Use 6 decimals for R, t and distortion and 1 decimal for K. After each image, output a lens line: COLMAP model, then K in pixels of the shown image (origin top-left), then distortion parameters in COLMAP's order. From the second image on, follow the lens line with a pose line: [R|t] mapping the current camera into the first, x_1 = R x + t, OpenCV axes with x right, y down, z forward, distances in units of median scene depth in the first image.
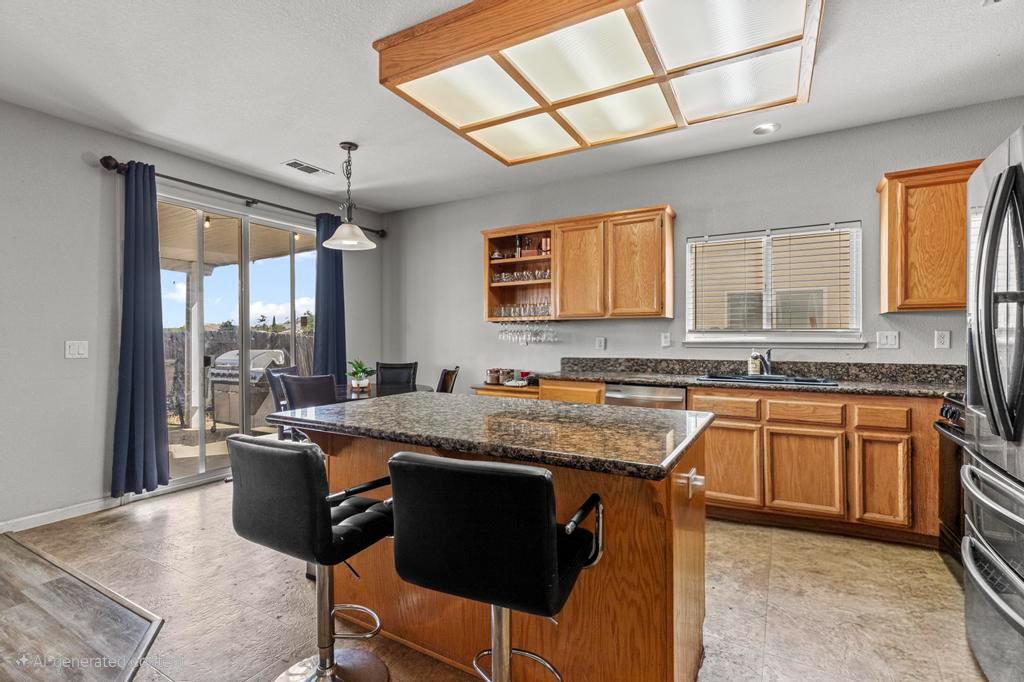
lens RADIAL K [[464.0, 0, 511.1], [0, 464.0, 334.6], [0, 0, 1]] dist [0.004959, -0.000163]
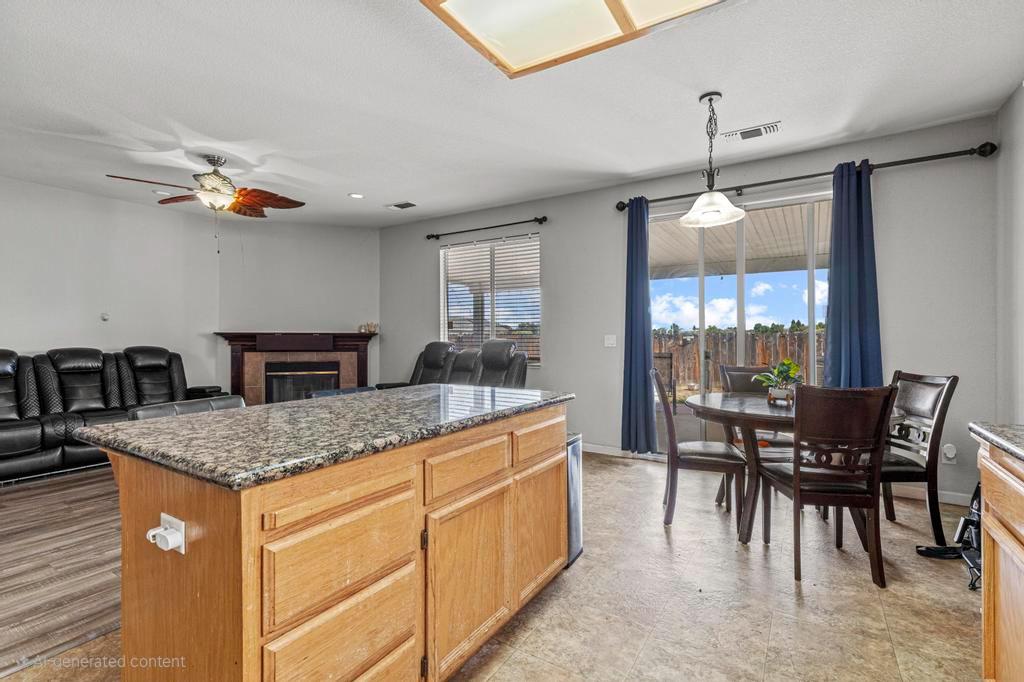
lens RADIAL K [[464.0, 0, 525.0], [0, 464.0, 334.9], [0, 0, 1]] dist [0.004959, -0.000163]
pose [[-0.028174, 0.000579, -0.999603, 0.566009], [0.005758, 0.999983, 0.000417, 0.011304], [0.999586, -0.005744, -0.028177, 0.819366]]
